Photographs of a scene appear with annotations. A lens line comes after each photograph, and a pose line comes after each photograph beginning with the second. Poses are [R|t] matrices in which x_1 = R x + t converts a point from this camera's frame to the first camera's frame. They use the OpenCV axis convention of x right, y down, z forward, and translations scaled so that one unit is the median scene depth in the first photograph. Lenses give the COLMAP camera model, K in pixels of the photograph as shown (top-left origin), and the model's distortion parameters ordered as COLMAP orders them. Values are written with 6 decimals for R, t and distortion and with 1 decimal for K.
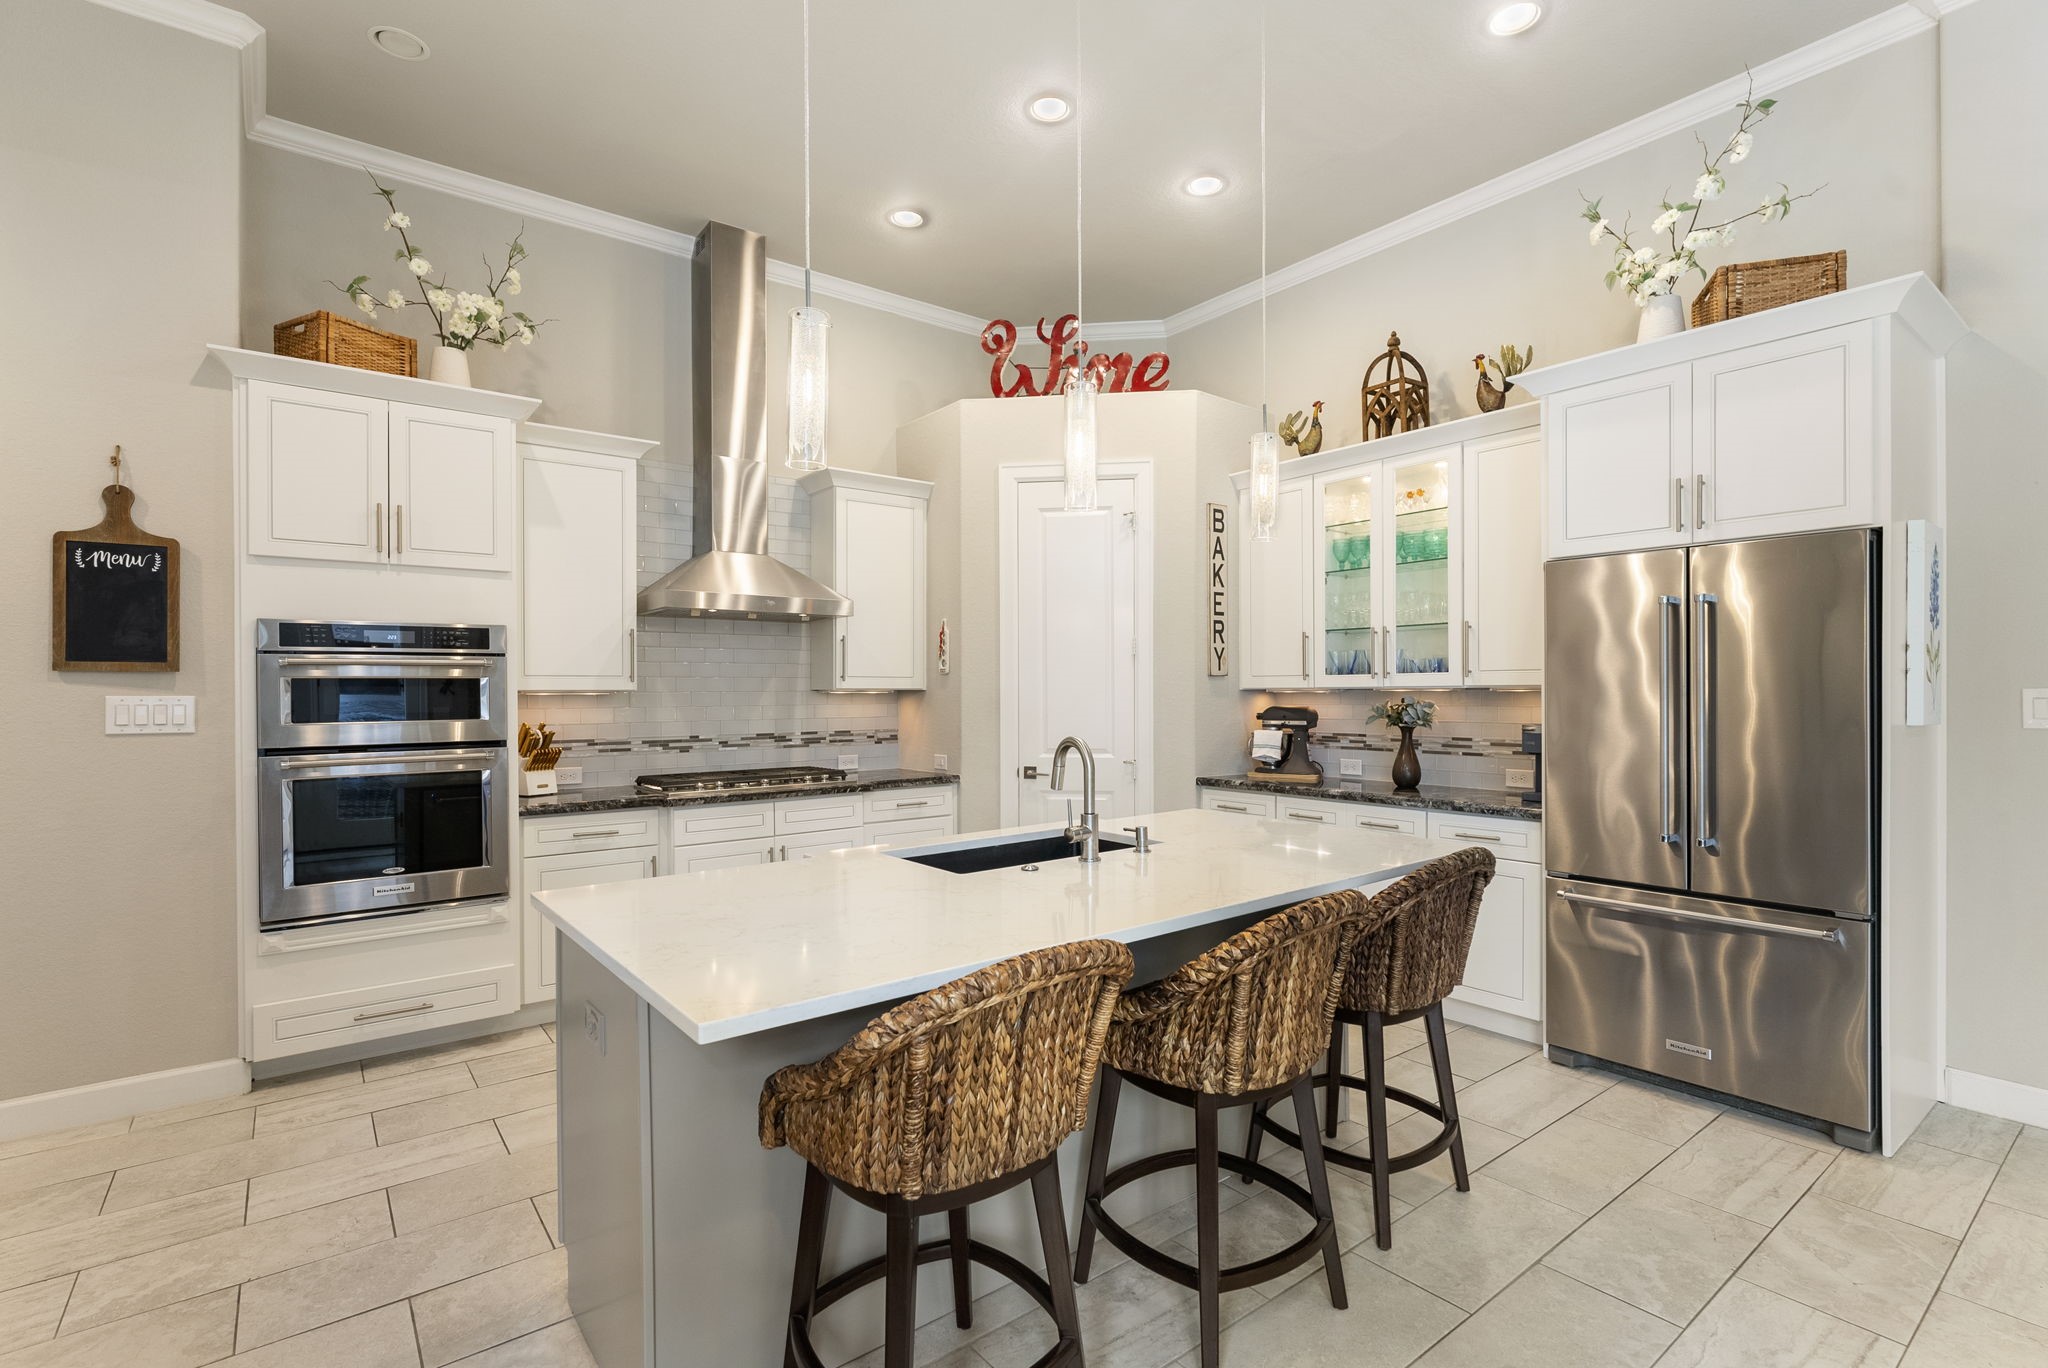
lens RADIAL K [[954.4, 0, 1023.7], [0, 954.4, 699.0], [0, 0, 1]] dist [0.000143, -0.000526]
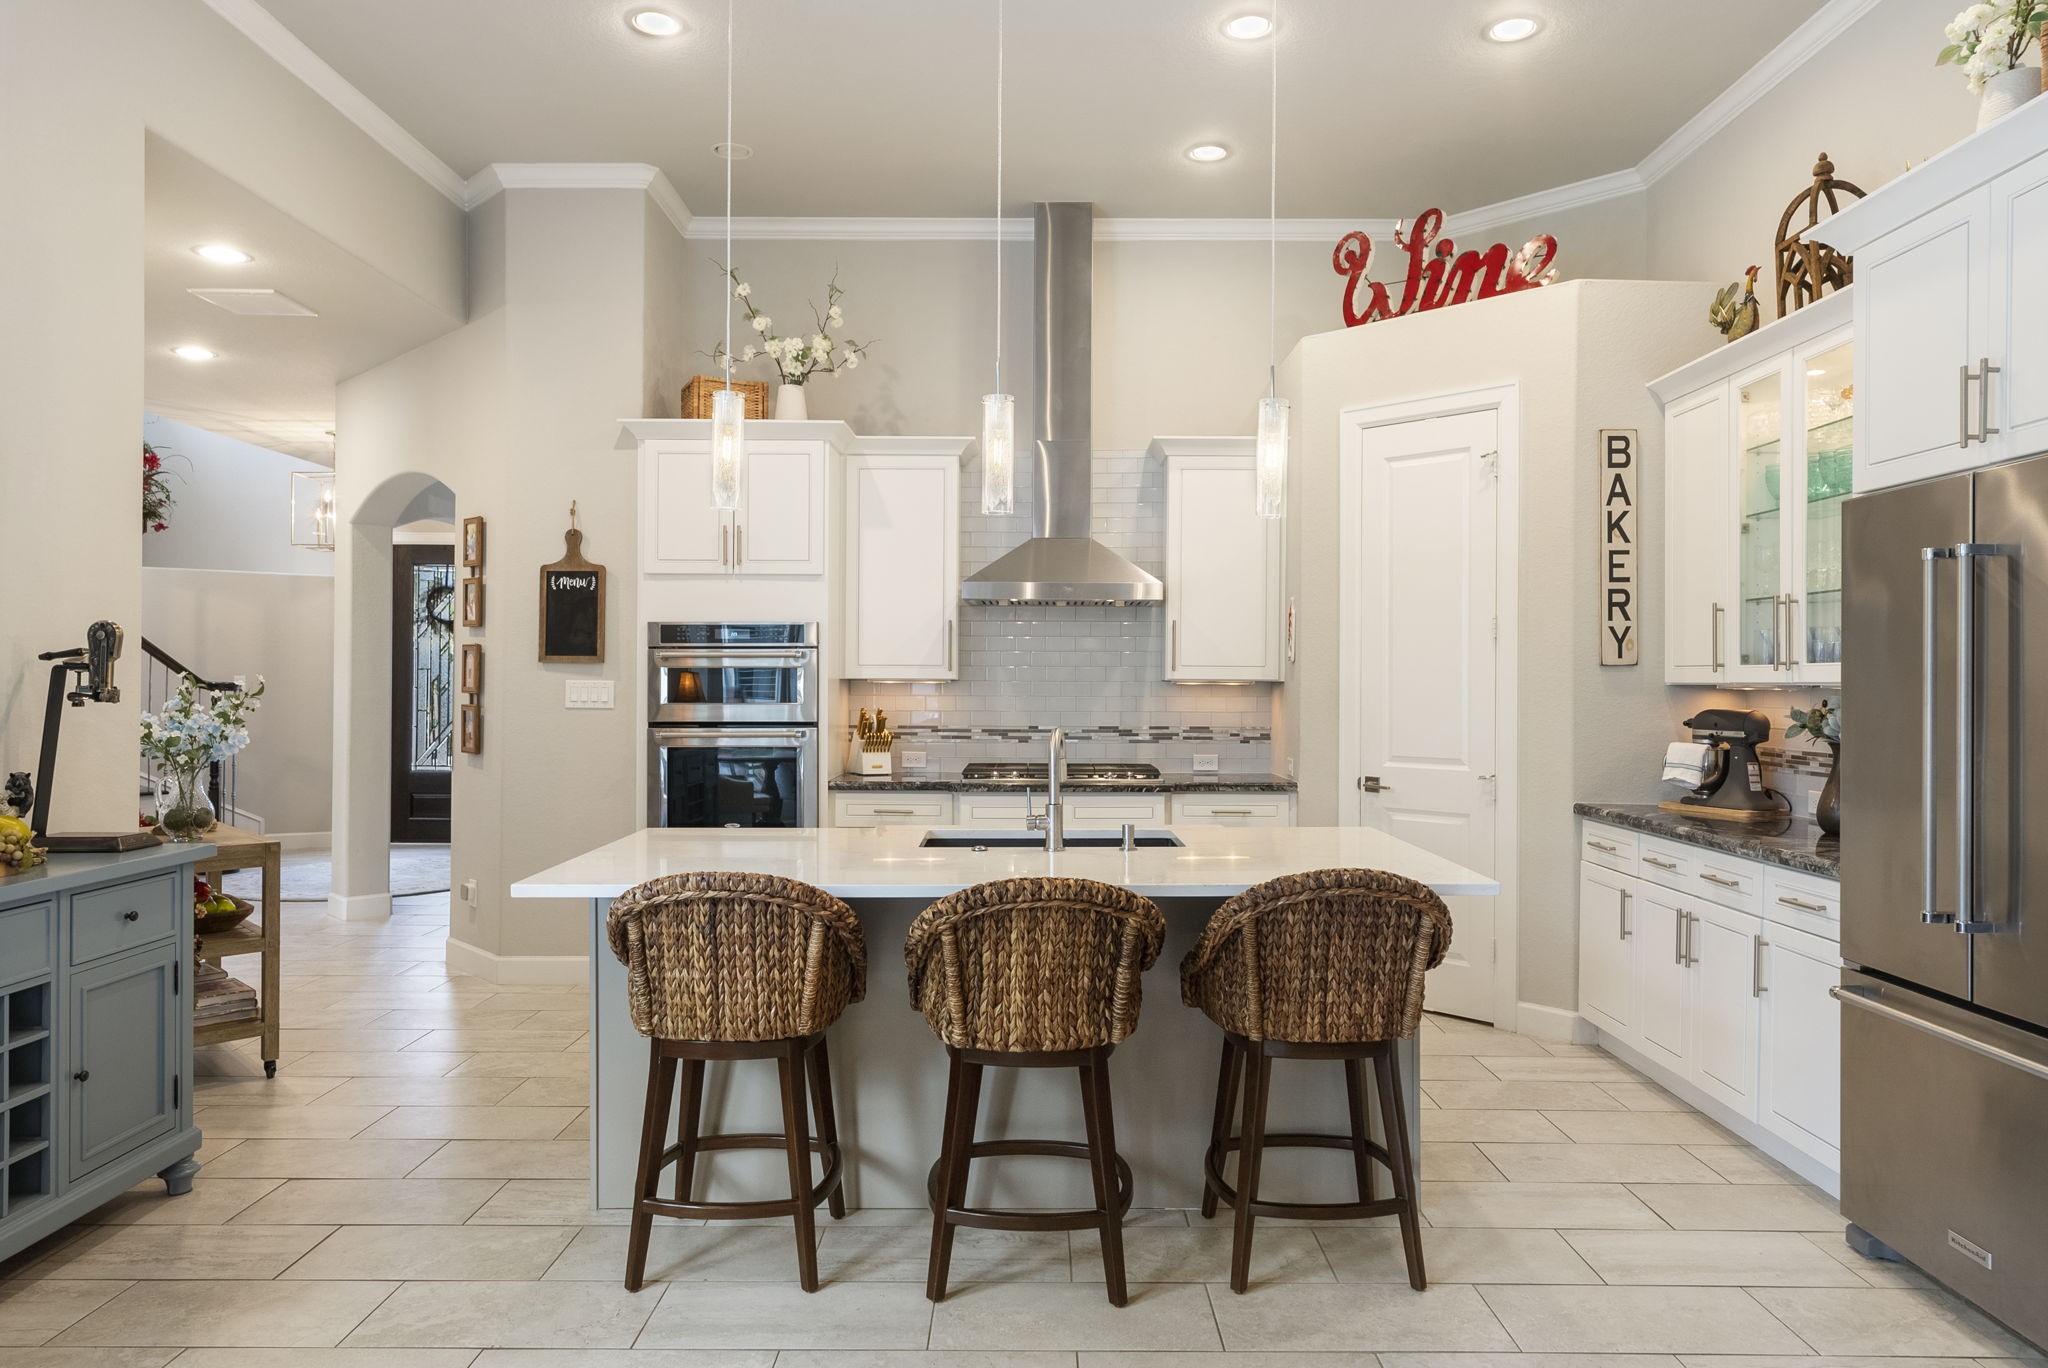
lens RADIAL K [[1306.6, 0, 1024.0], [0, 1306.6, 684.0], [0, 0, 1]] dist [0.000468, 0.000254]
pose [[0.786790, 0.010335, -0.617134, 0.487624], [-0.013905, 0.999903, -0.000982, -0.003224], [0.617064, 0.009354, 0.786858, -0.061546]]
